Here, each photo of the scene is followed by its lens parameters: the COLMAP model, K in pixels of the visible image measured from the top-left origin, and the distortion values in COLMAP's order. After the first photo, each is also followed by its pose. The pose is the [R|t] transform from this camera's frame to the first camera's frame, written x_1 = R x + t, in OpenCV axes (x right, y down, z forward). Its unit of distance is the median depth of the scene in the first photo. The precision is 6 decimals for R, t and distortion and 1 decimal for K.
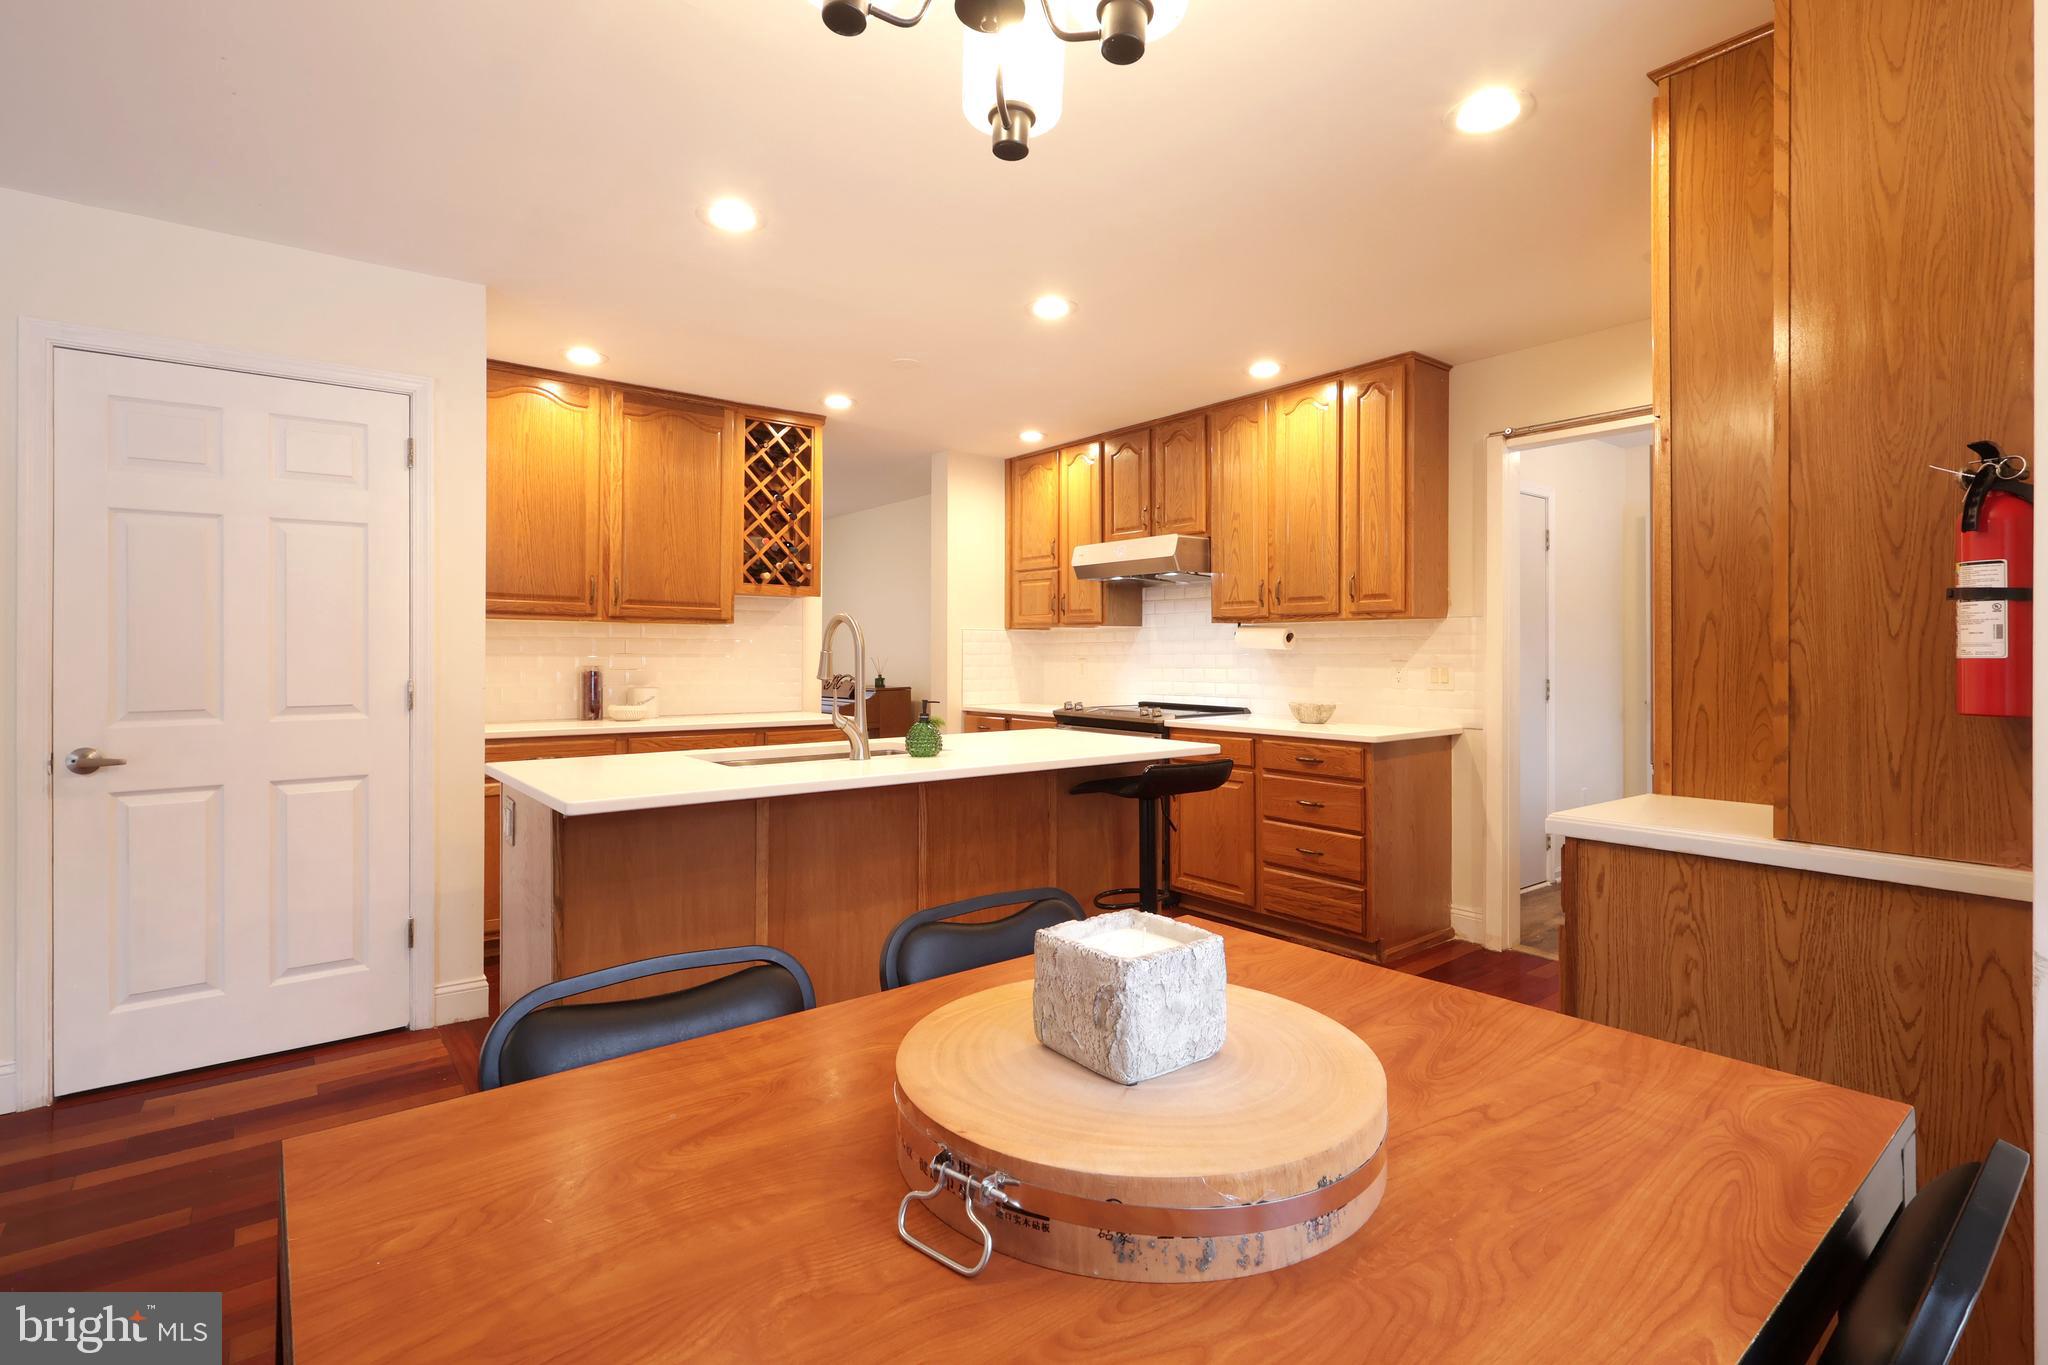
lens RADIAL K [[966.0, 0, 1022.9], [0, 966.0, 648.8], [0, 0, 1]] dist [0.001306, 0.000380]
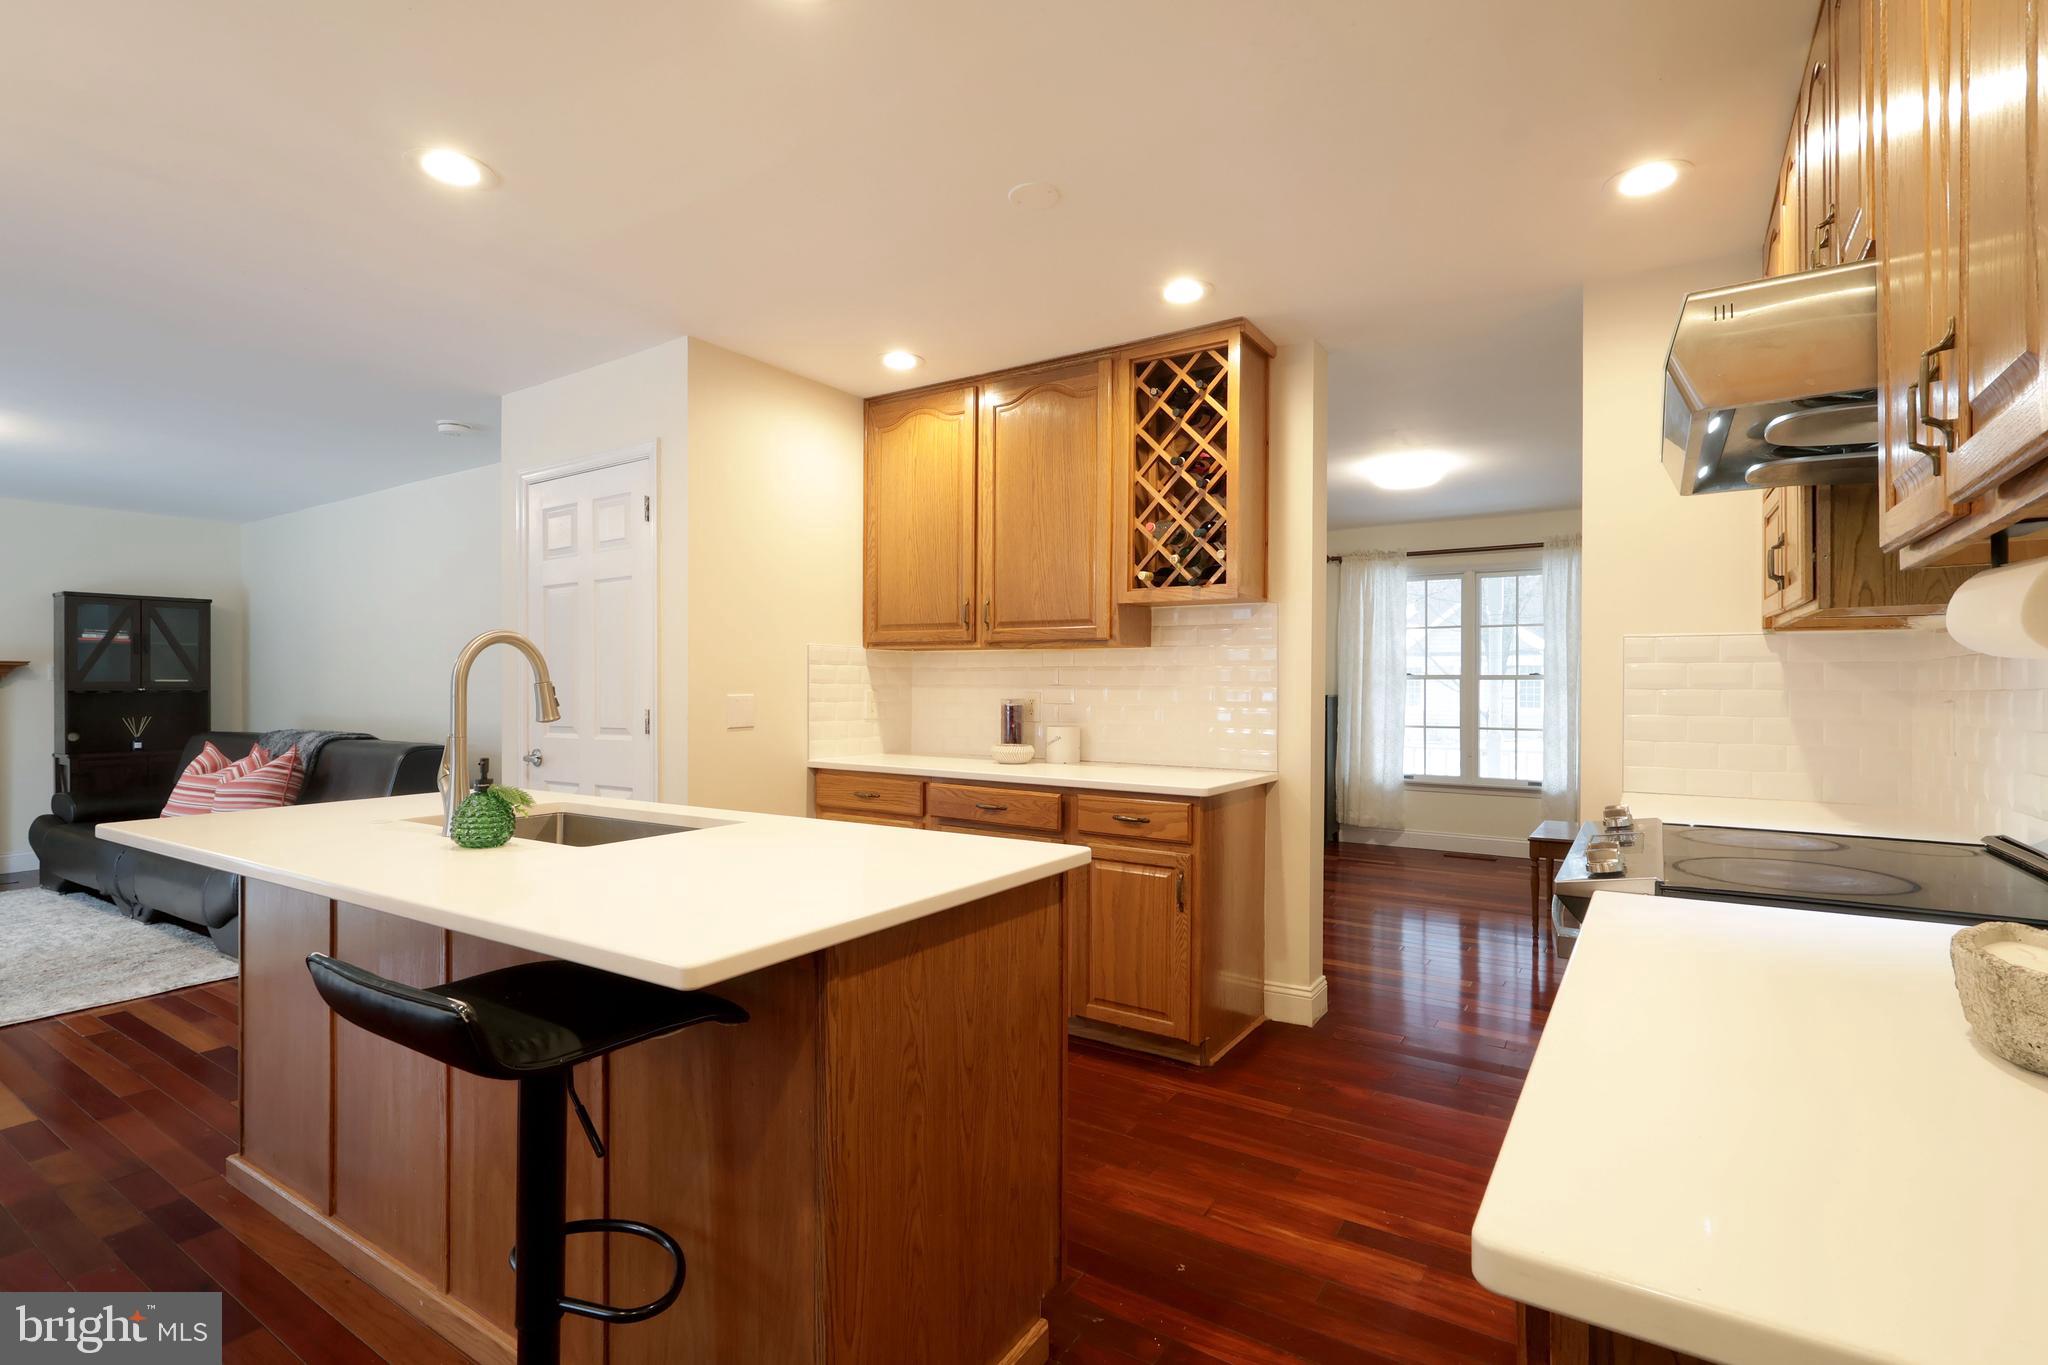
lens RADIAL K [[954.6, 0, 1019.0], [0, 954.6, 680.1], [0, 0, 1]] dist [0.001058, 0.000453]
pose [[0.315321, -0.004294, -0.948975, 0.380039], [0.007234, 0.999972, -0.002121, 0.002427], [0.948958, -0.006196, 0.315343, 0.706266]]
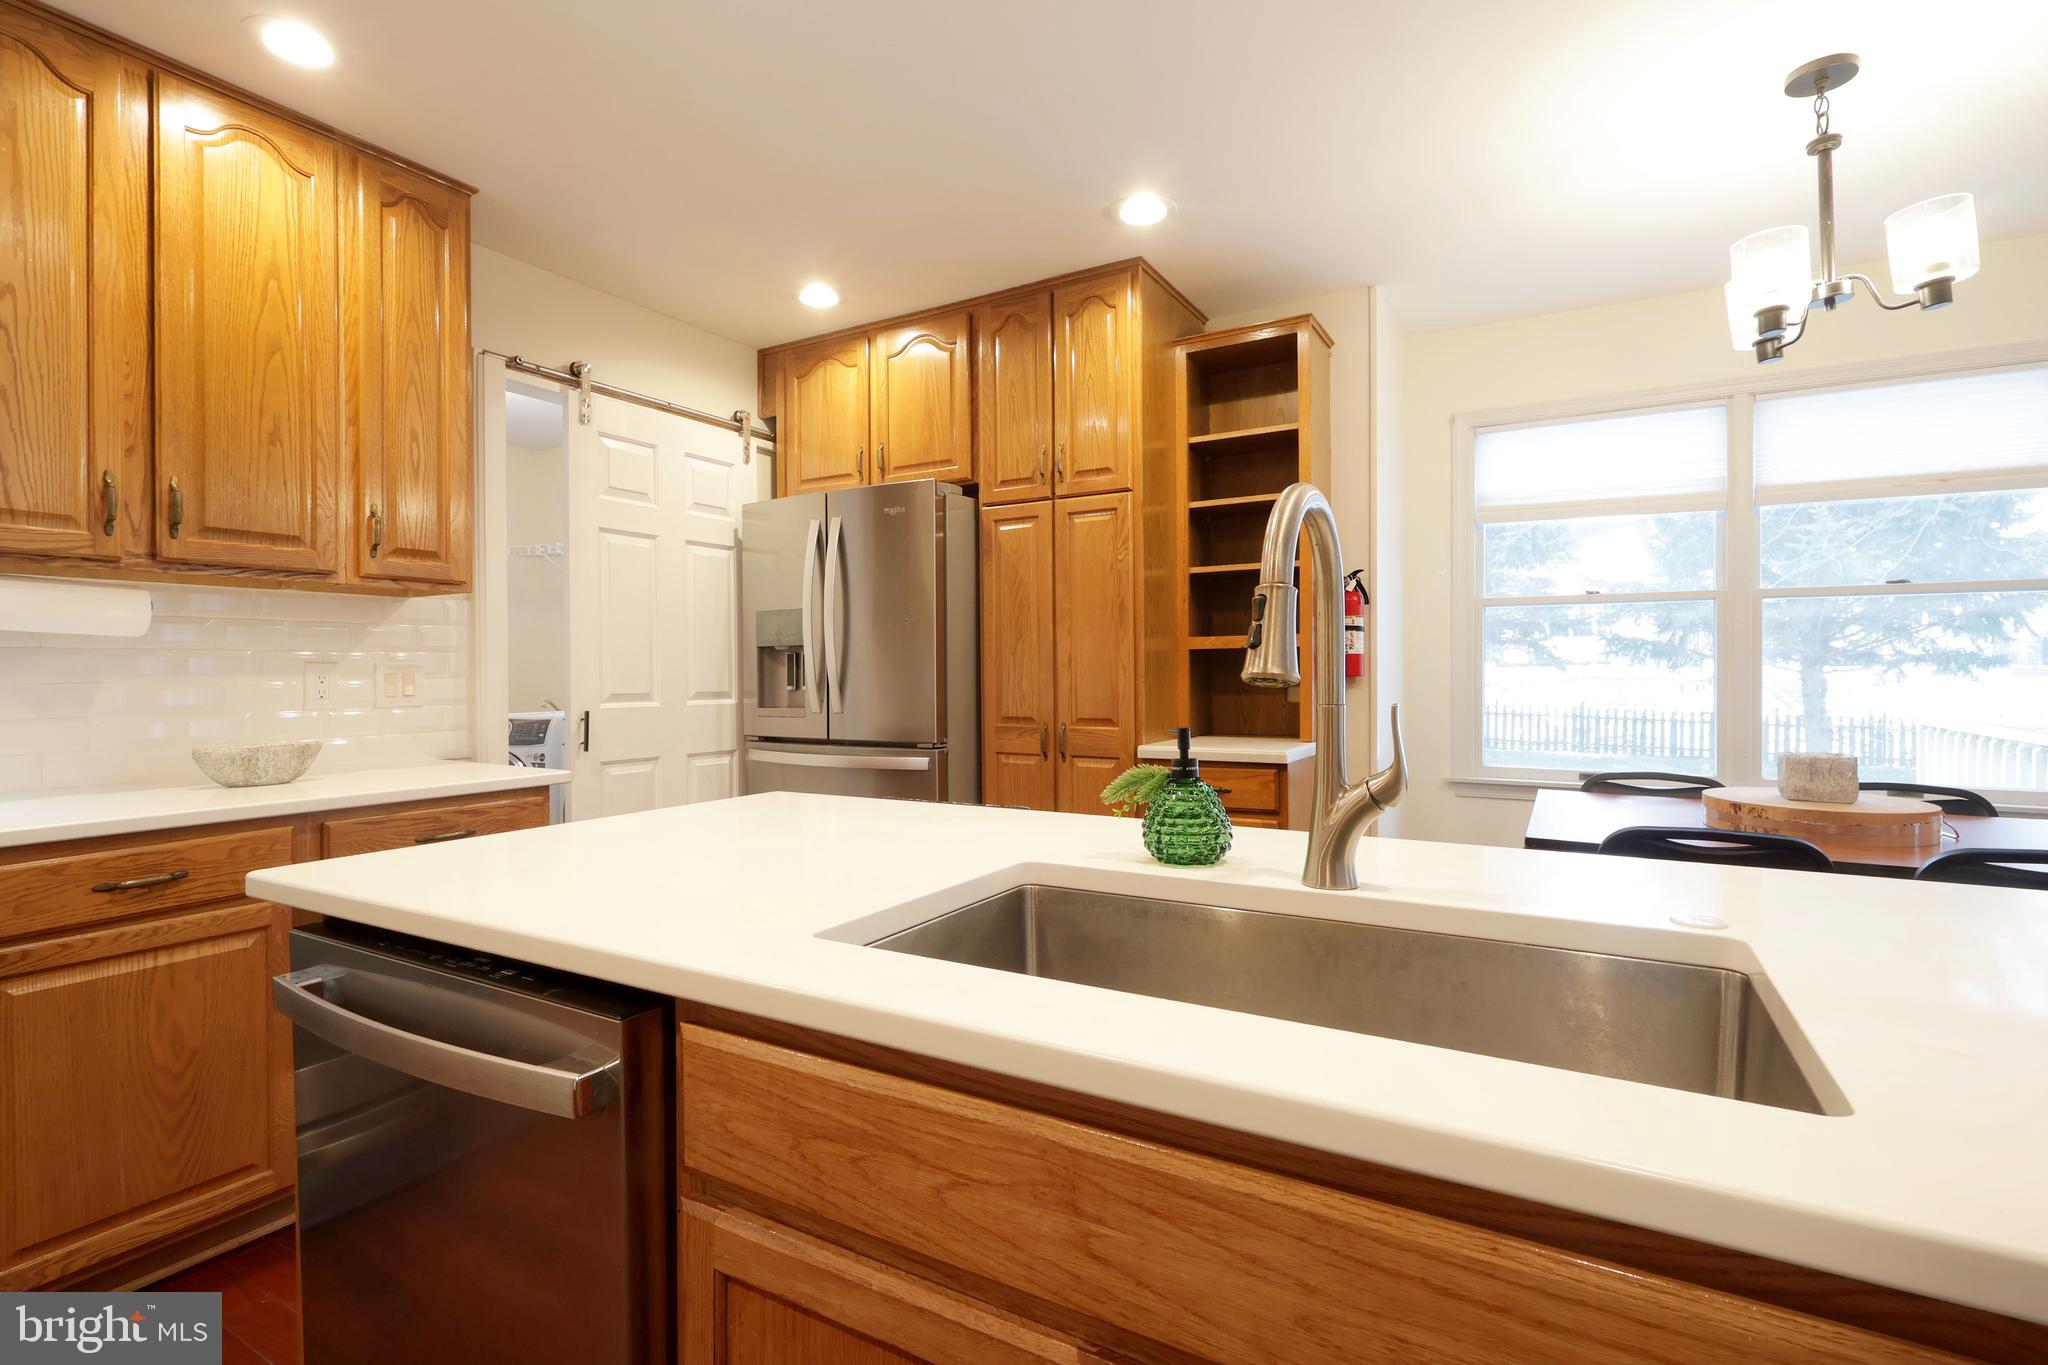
lens RADIAL K [[961.3, 0, 1022.8], [0, 961.3, 671.2], [0, 0, 1]] dist [0.001168, 0.000893]
pose [[-0.368285, 0.002862, 0.929708, -0.290139], [0.000650, 0.999996, -0.002821, 0.018066], [-0.929713, -0.000435, -0.368286, 0.760206]]
